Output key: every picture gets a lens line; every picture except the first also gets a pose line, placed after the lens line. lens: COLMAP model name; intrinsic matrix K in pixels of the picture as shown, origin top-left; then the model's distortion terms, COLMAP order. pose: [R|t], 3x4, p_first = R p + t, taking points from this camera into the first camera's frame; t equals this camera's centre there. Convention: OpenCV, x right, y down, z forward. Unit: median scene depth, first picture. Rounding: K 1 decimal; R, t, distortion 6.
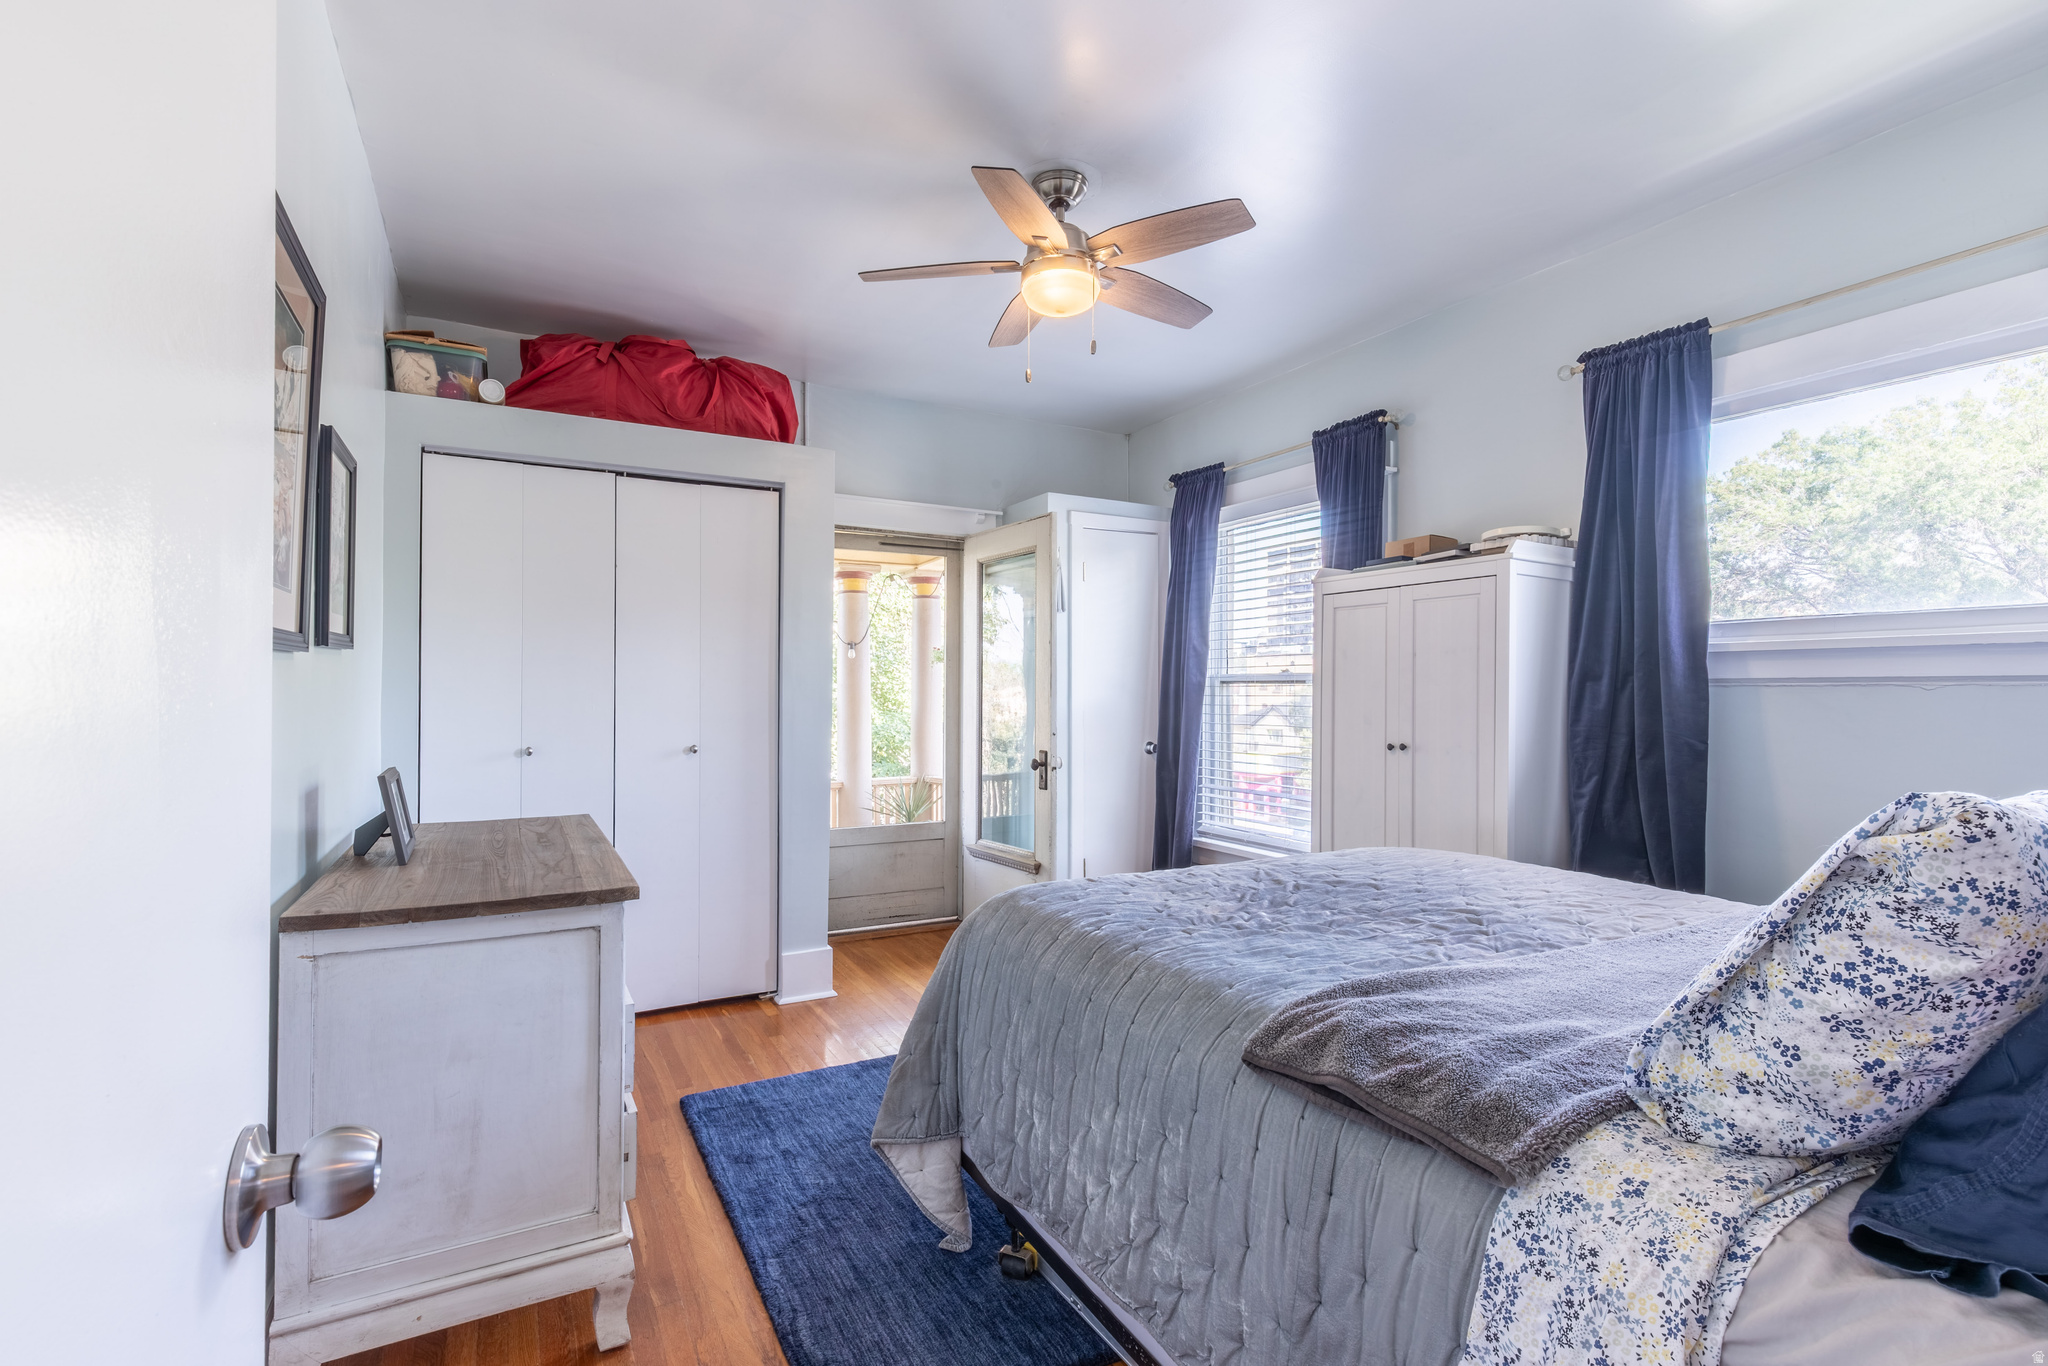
lens RADIAL K [[944.1, 0, 1021.7], [0, 944.1, 681.5], [0, 0, 1]] dist [0.005549, 0.000097]
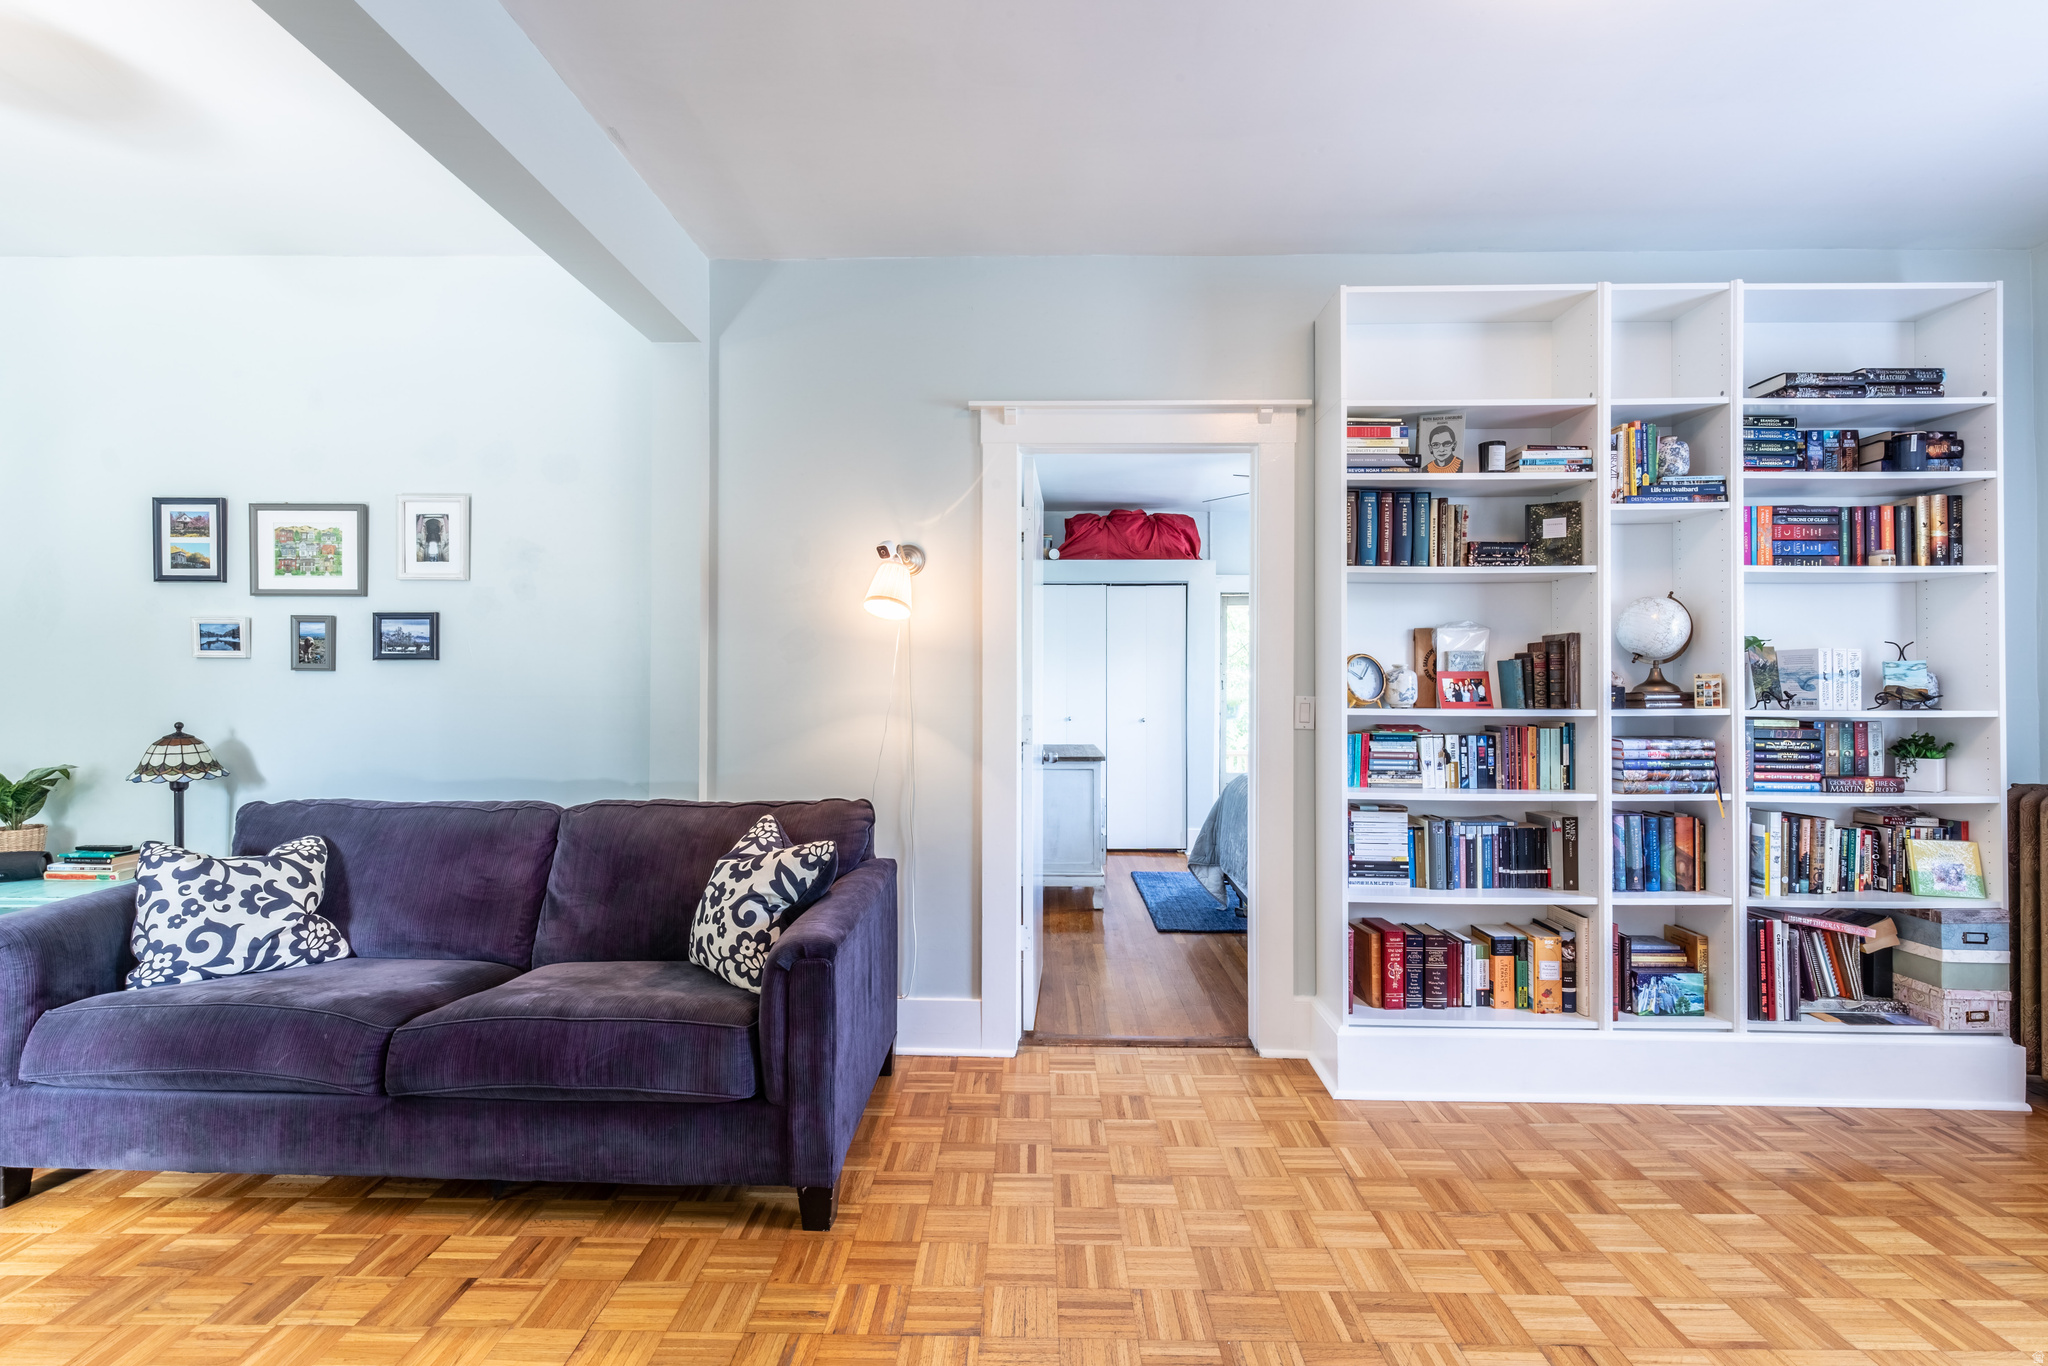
lens RADIAL K [[944.1, 0, 1021.7], [0, 944.1, 681.5], [0, 0, 1]] dist [0.005549, 0.000097]
pose [[0.864092, -0.005457, -0.503304, 0.430755], [0.005678, 0.999983, -0.001094, -0.008221], [0.503302, -0.001912, 0.864109, -0.844187]]
